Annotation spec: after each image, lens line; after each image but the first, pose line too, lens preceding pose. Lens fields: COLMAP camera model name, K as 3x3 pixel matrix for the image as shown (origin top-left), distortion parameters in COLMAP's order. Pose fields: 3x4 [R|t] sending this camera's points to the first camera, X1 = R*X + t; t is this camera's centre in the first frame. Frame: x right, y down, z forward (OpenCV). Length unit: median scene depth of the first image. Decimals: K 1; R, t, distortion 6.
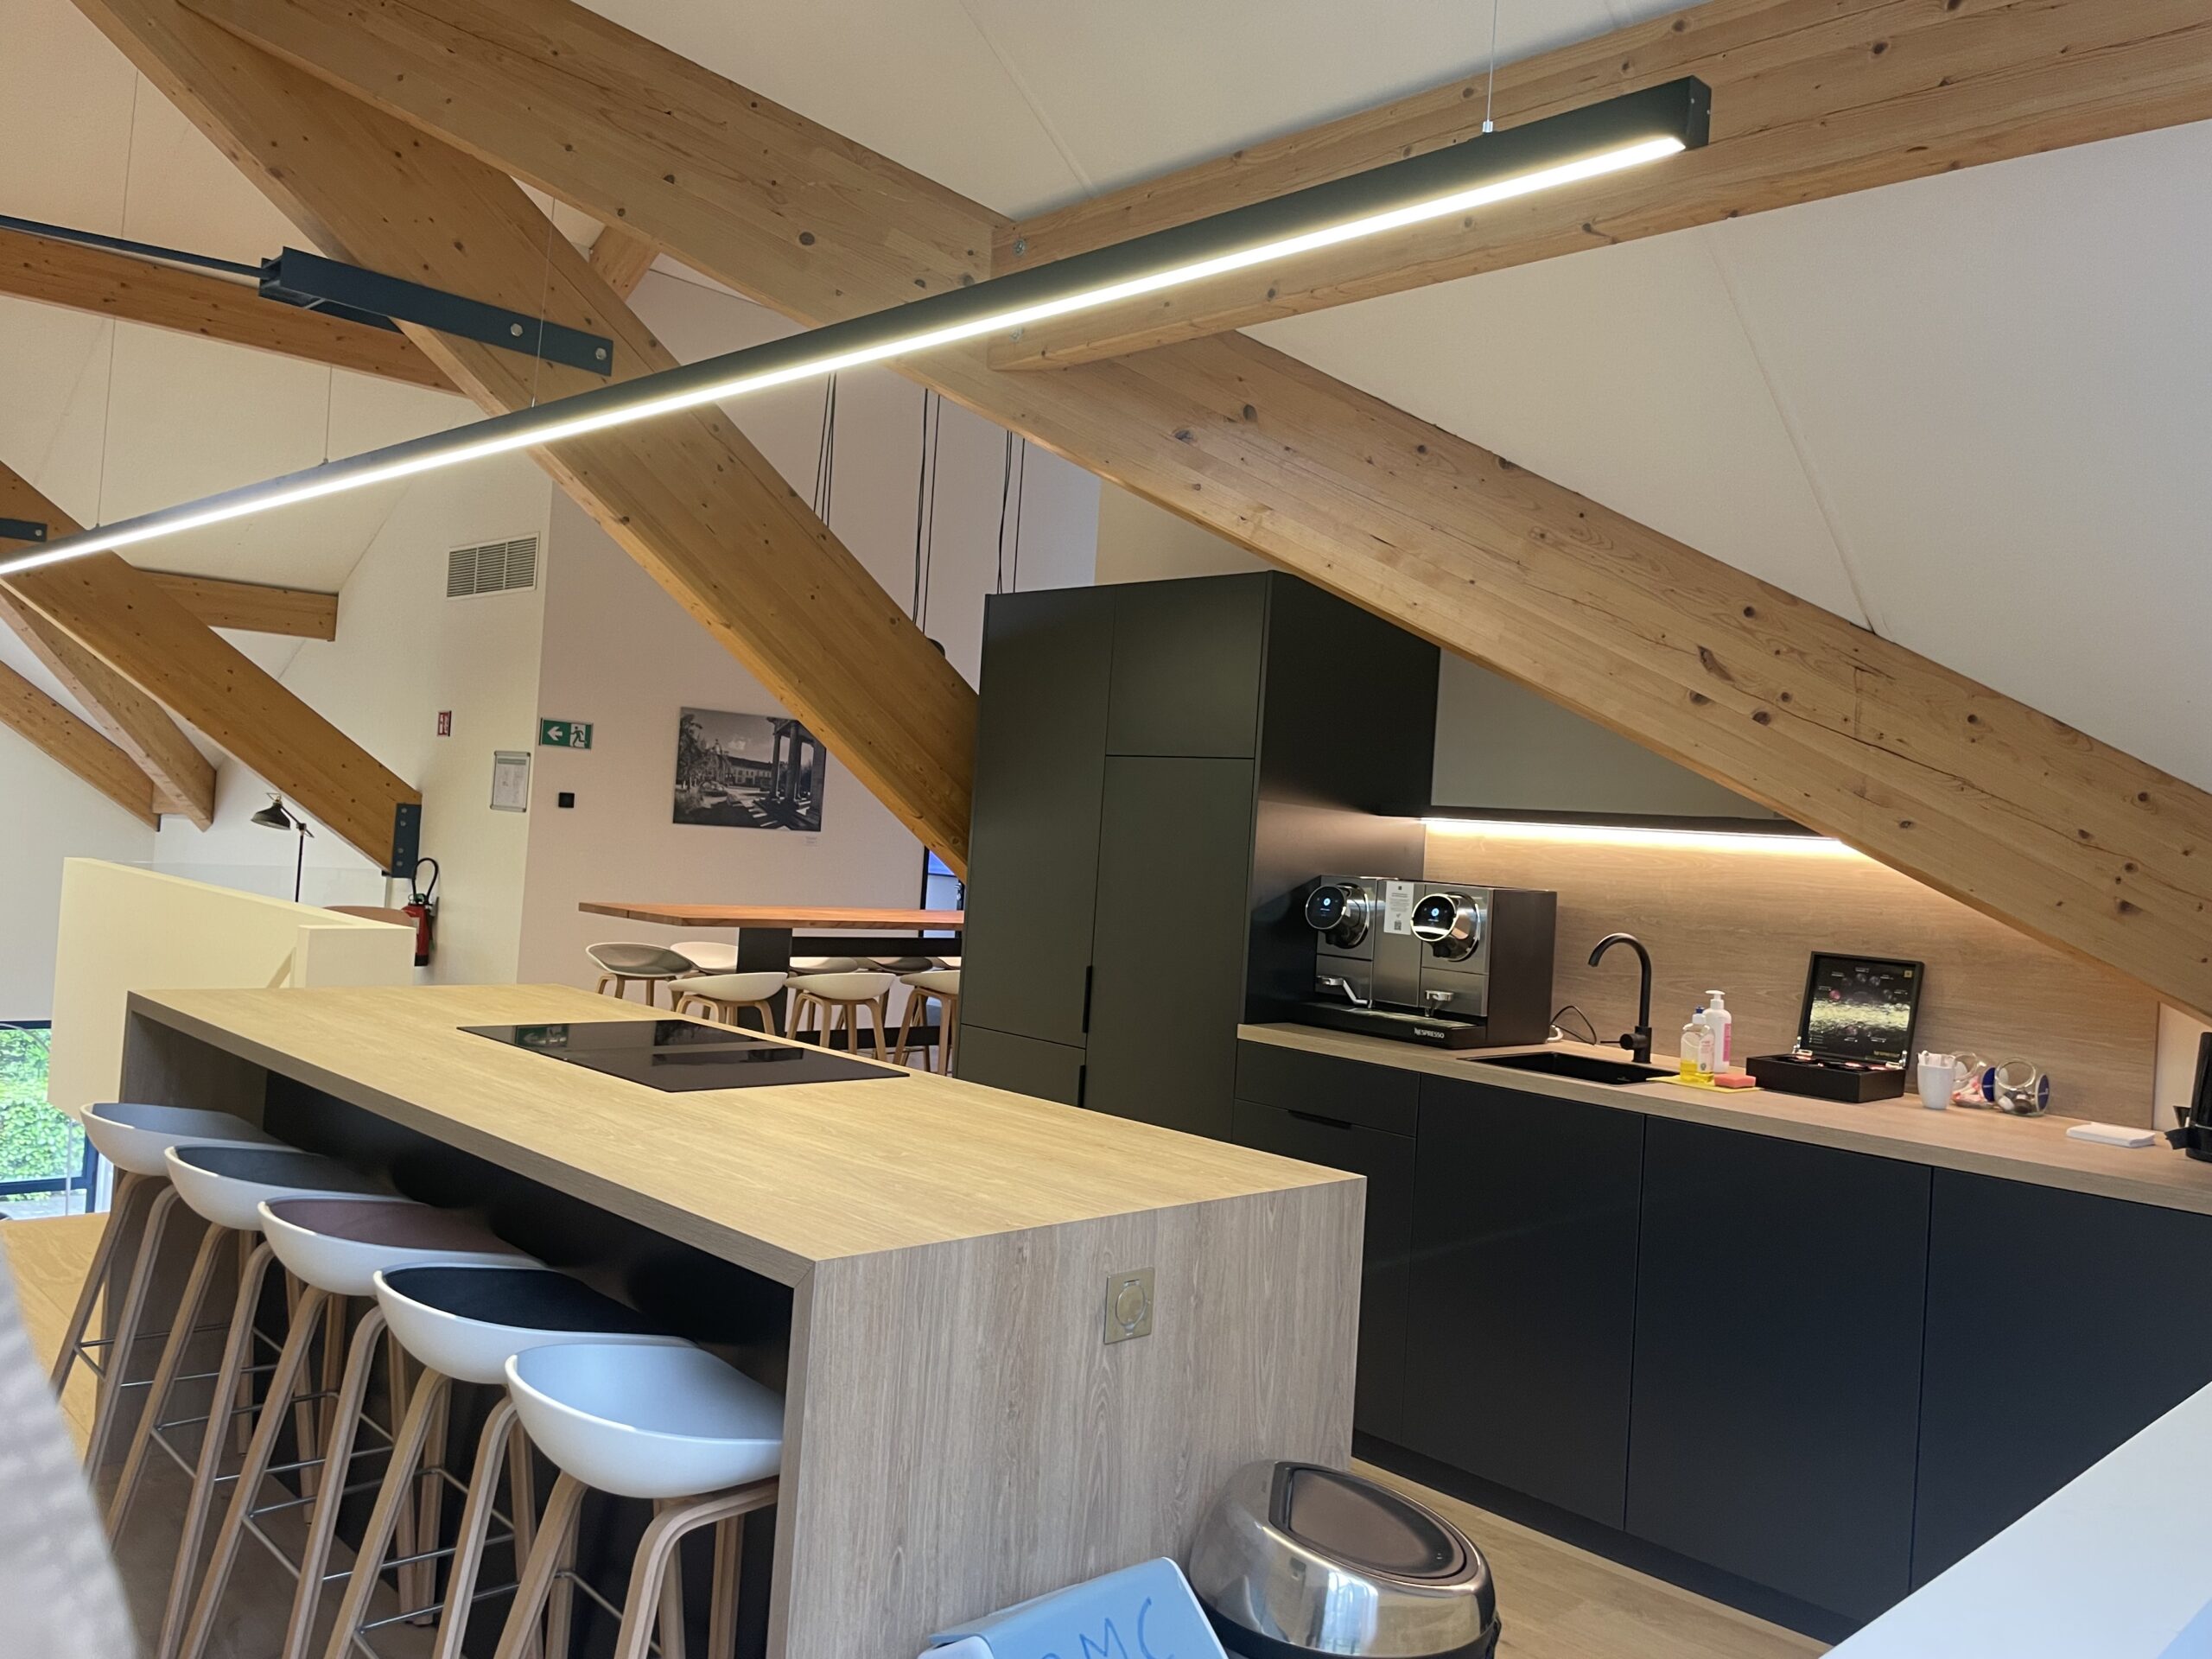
lens RADIAL K [[1695.5, 0, 1104.7], [0, 1695.5, 812.9], [0, 0, 1]] dist [0.009852, 0.000930]
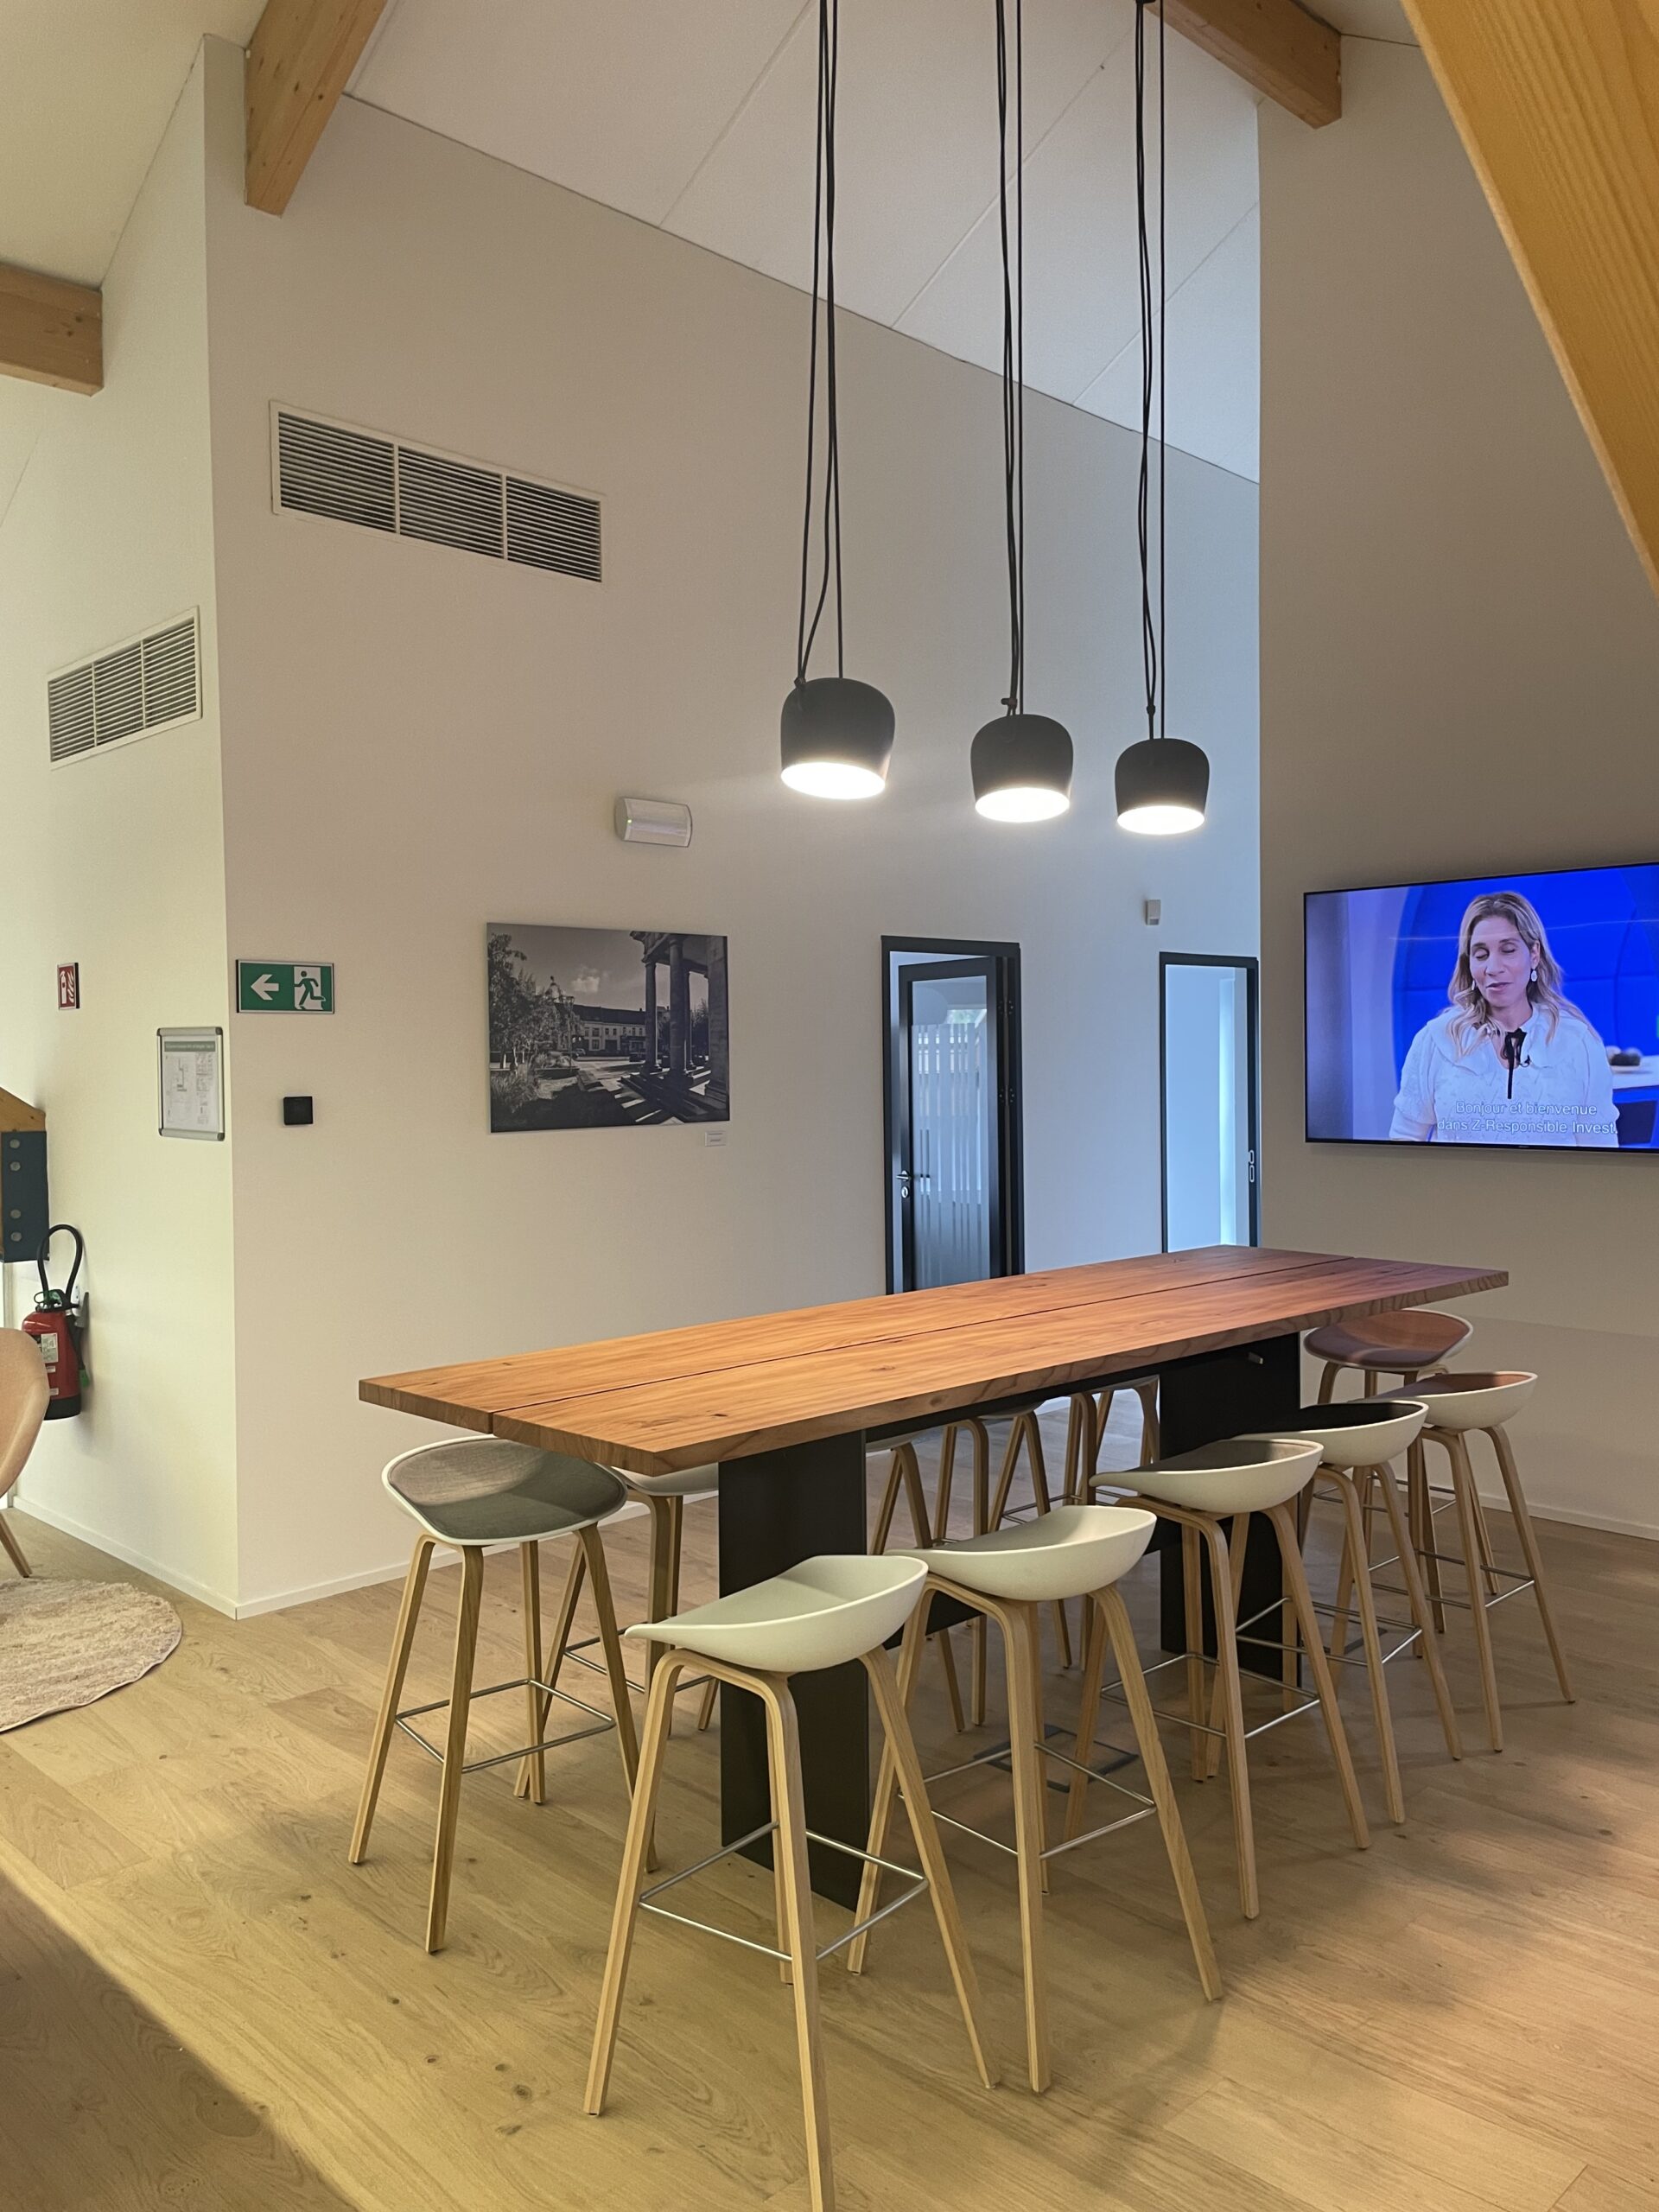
lens RADIAL K [[1695.5, 0, 834.7], [0, 1695.5, 1117.1], [0, 0, 1]] dist [0.009852, 0.000930]
pose [[0.996936, -0.078212, 0.001332, -0.139377], [0.078048, 0.995692, 0.050055, -0.017763], [-0.005241, -0.049798, 0.998746, 0.433432]]
